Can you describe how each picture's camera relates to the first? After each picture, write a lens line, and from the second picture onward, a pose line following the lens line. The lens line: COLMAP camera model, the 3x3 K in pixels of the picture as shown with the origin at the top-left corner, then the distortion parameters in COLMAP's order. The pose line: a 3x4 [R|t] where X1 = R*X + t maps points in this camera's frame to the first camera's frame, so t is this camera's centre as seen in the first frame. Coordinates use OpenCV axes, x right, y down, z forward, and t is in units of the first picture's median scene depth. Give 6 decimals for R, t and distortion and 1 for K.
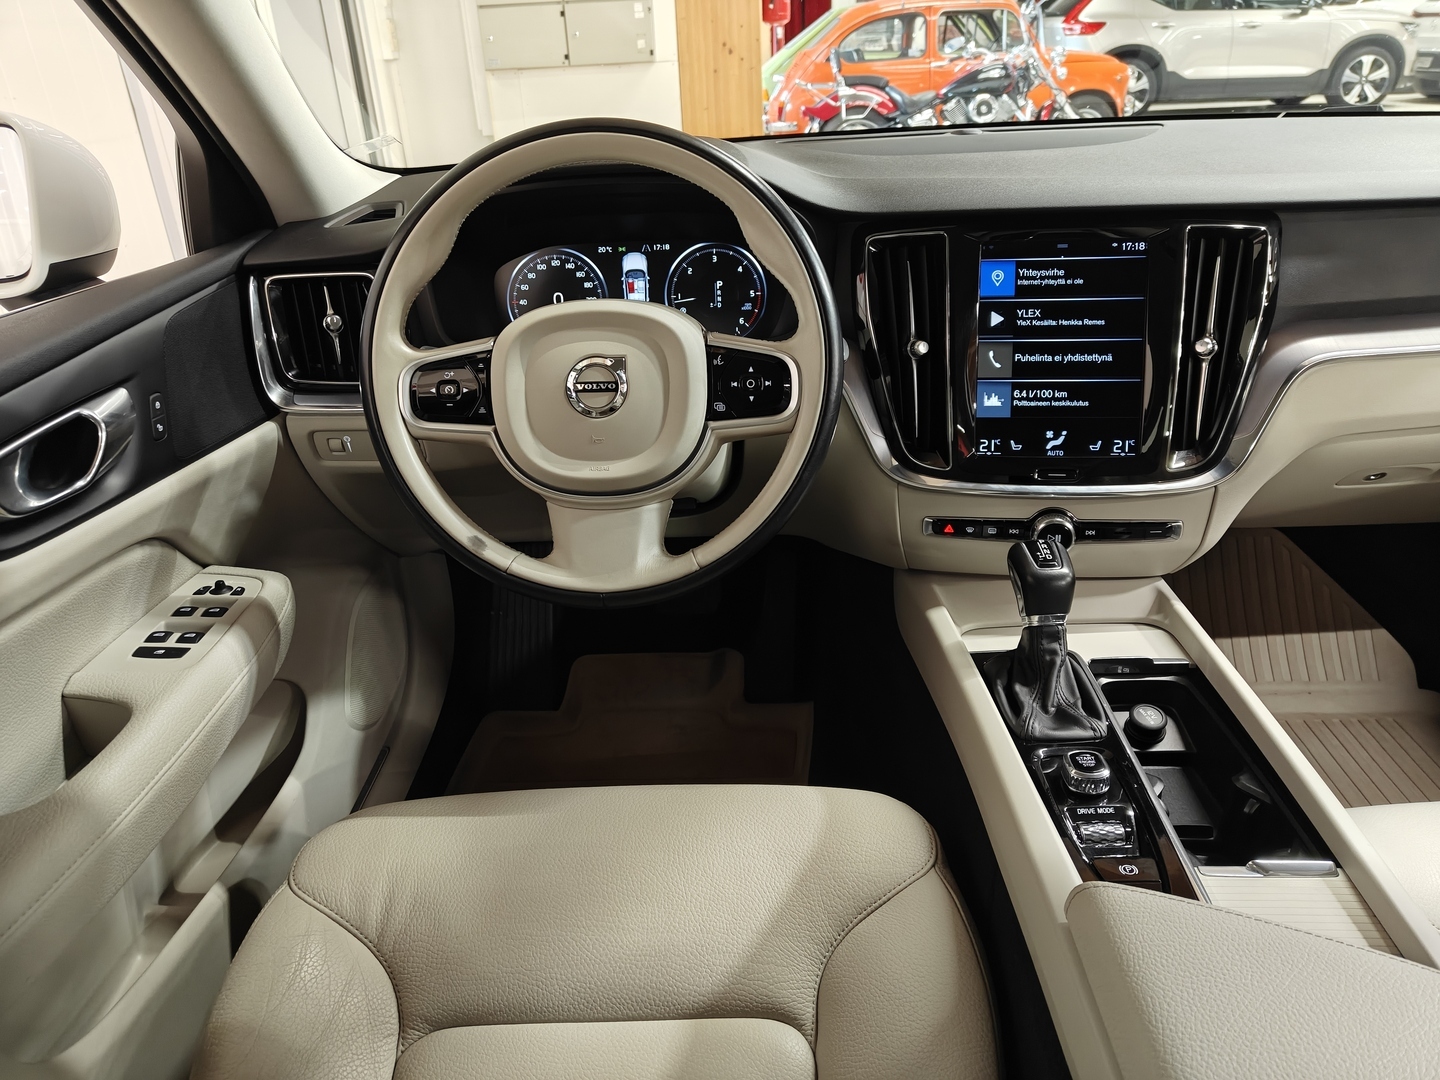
lens RADIAL K [[1015.9, 0, 709.5], [0, 1015.9, 542.0], [0, 0, 1]] dist [0.002485, -0.002419]
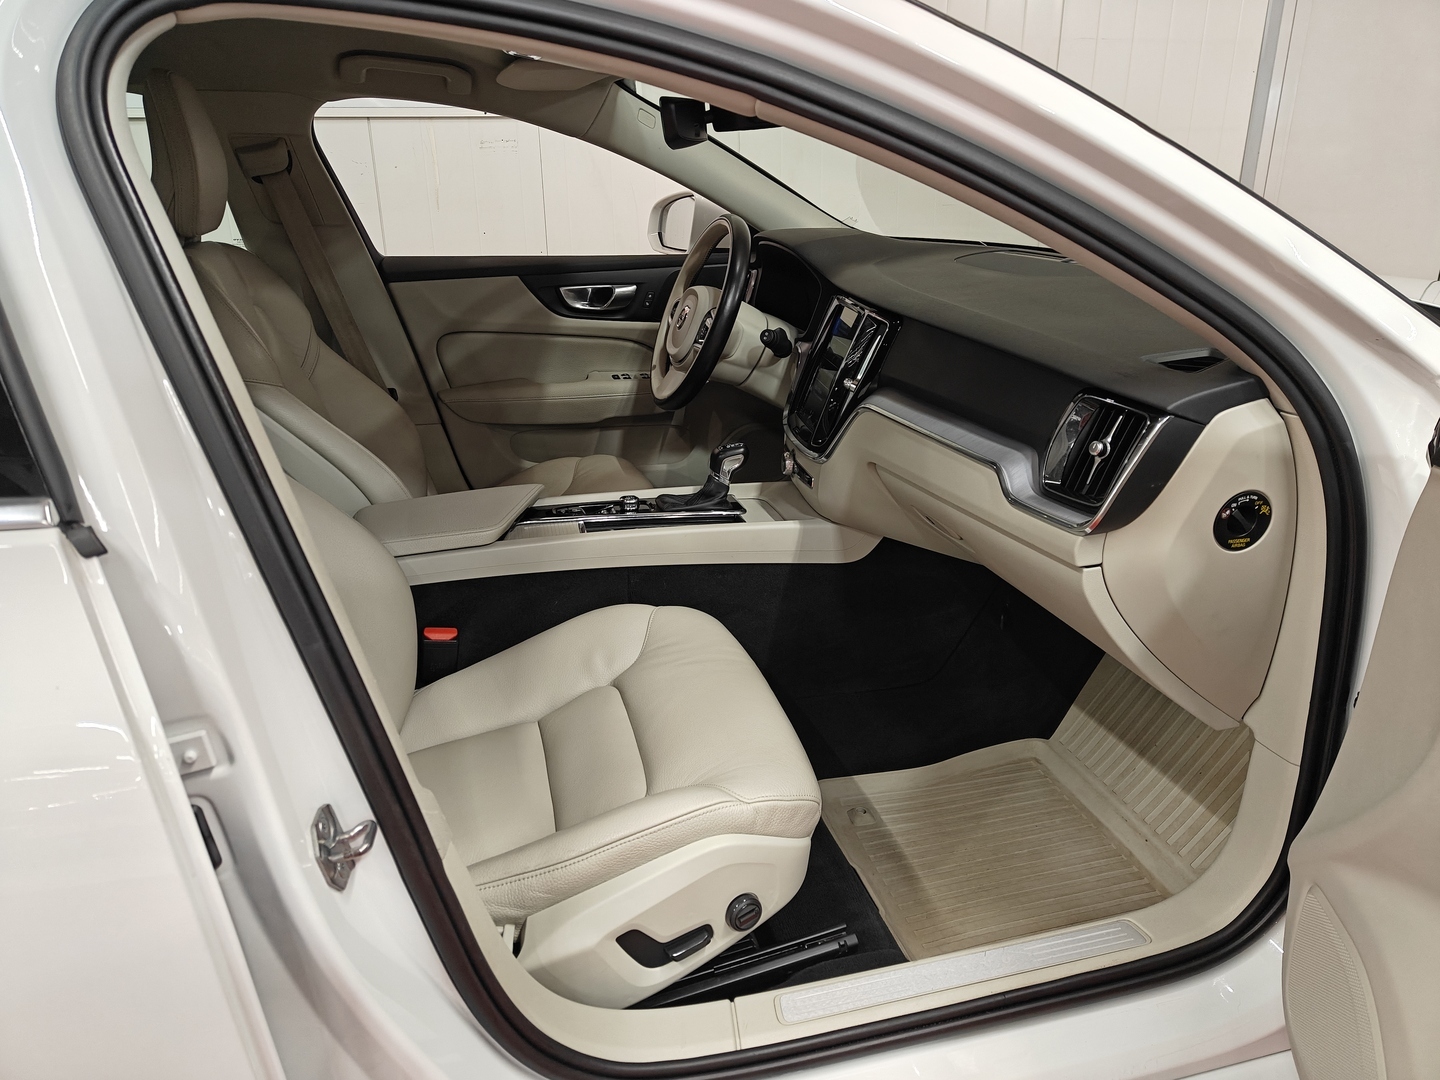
lens RADIAL K [[1012.6, 0, 732.9], [0, 1012.6, 541.0], [0, 0, 1]] dist [0.001805, -0.001854]
pose [[0.285127, 0.386000, -0.877329, 1.951131], [-0.428564, 0.870073, 0.243527, -0.284229], [0.857342, 0.306555, 0.413507, 0.213973]]
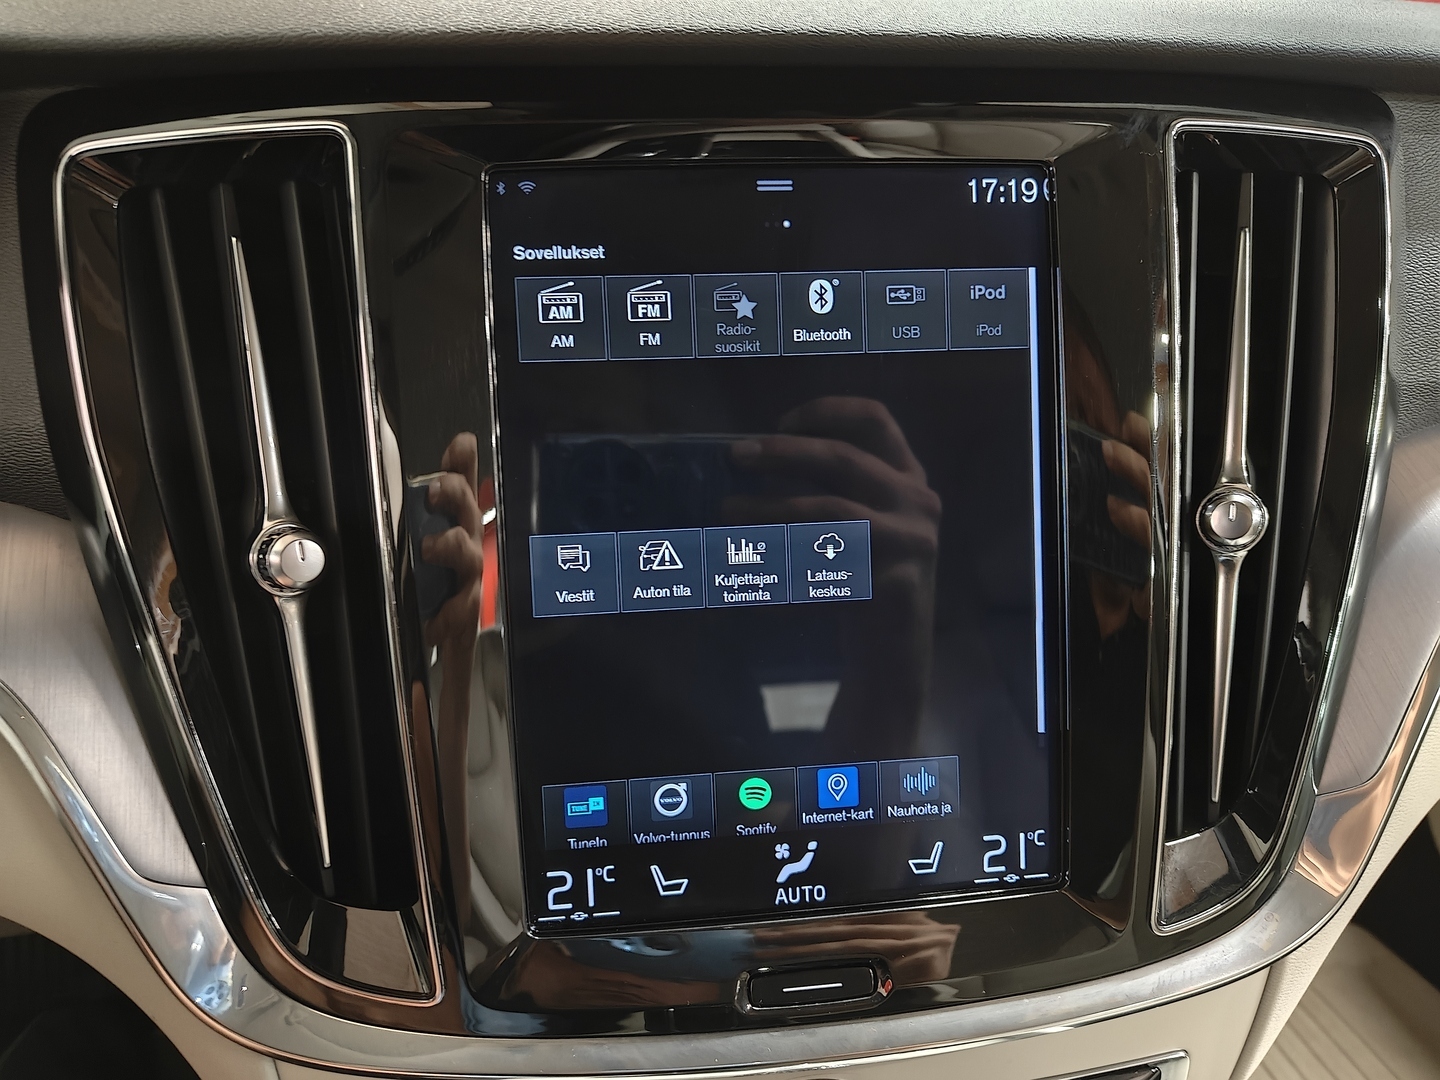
lens RADIAL K [[1029.4, 0, 727.2], [0, 1029.4, 544.7], [0, 0, 1]] dist [0.002649, -0.004365]
pose [[0.960121, -0.061157, 0.272812, 0.246164], [0.070177, 0.997260, -0.023420, -0.182743], [-0.270632, 0.041631, 0.961782, 0.719097]]
